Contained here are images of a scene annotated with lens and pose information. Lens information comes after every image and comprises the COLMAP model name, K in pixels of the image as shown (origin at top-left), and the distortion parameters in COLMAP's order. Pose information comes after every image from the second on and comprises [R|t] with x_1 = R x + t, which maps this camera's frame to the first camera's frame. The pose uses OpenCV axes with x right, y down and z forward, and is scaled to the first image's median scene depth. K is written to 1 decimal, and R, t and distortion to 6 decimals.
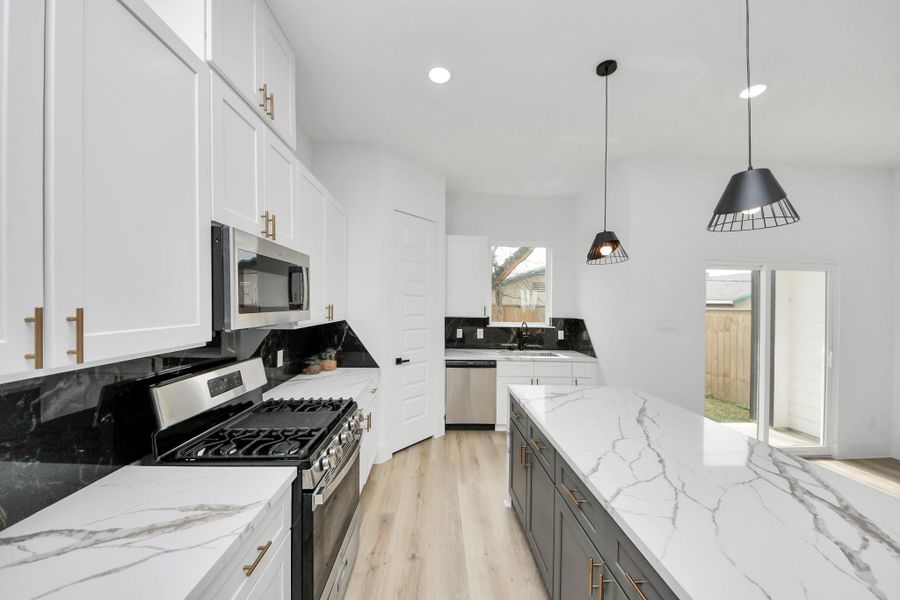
lens RADIAL K [[322.2, 0, 450.0], [0, 322.2, 300.0], [0, 0, 1]] dist [0.025515, -0.018354]
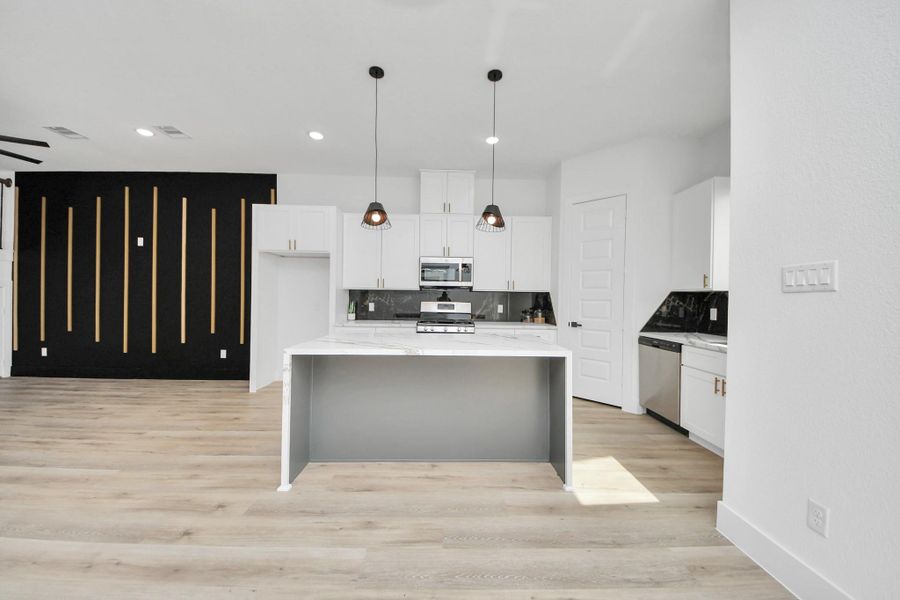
lens RADIAL K [[322.2, 0, 450.0], [0, 322.2, 300.0], [0, 0, 1]] dist [0.025515, -0.018354]
pose [[-0.032453, -0.005685, -0.999457, 1.246882], [-0.002836, 0.999980, -0.005596, 0.116860], [0.999469, 0.002652, -0.032468, 0.634873]]
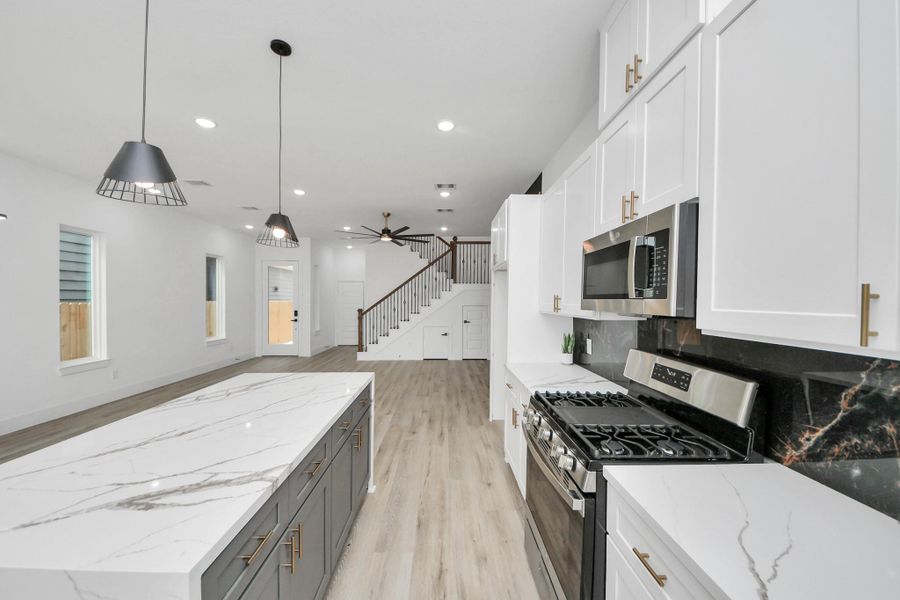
lens RADIAL K [[330.0, 0, 450.0], [0, 330.0, 300.0], [0, 0, 1]] dist [0.026920, -0.019892]
pose [[-0.999496, -0.024870, 0.019719, -0.033015], [-0.025017, 0.999661, -0.007235, 0.027600], [-0.019532, -0.007725, -0.999779, 1.119339]]
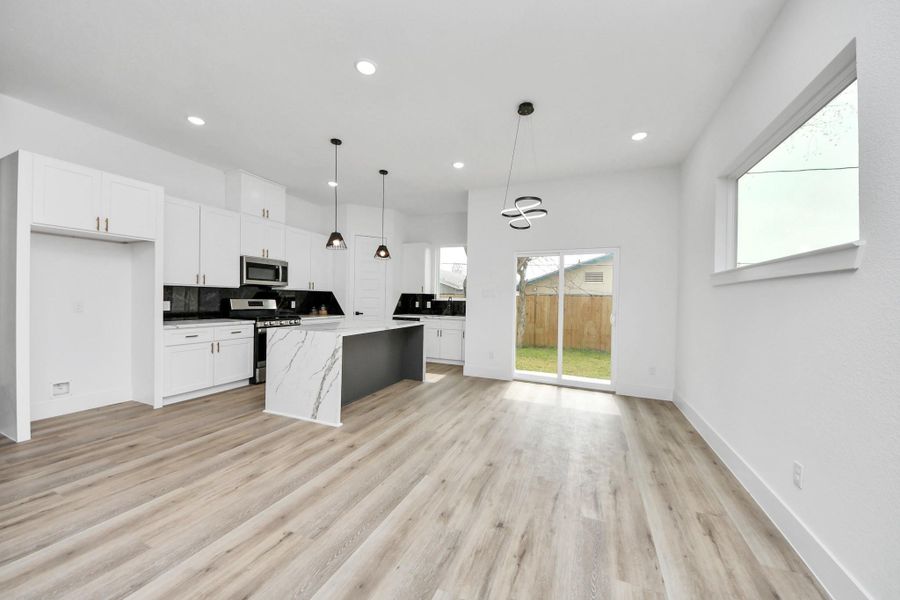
lens RADIAL K [[330.0, 0, 450.0], [0, 330.0, 300.0], [0, 0, 1]] dist [0.026920, -0.019892]
pose [[0.903279, 0.004764, -0.429027, 1.344960], [-0.001592, 0.999969, 0.007752, 0.105549], [0.429050, -0.006319, 0.903258, -0.621633]]
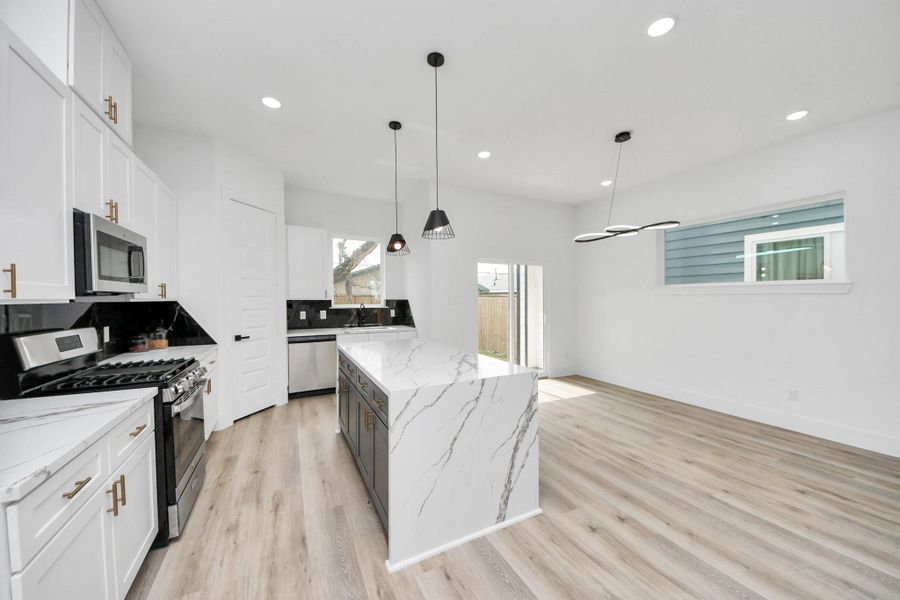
lens RADIAL K [[322.2, 0, 450.0], [0, 322.2, 300.0], [0, 0, 1]] dist [0.025515, -0.018354]
pose [[0.909426, -0.018508, 0.415454, 0.044964], [0.010579, 0.999715, 0.021379, 0.050397], [-0.415732, -0.015048, 0.909363, -0.345293]]
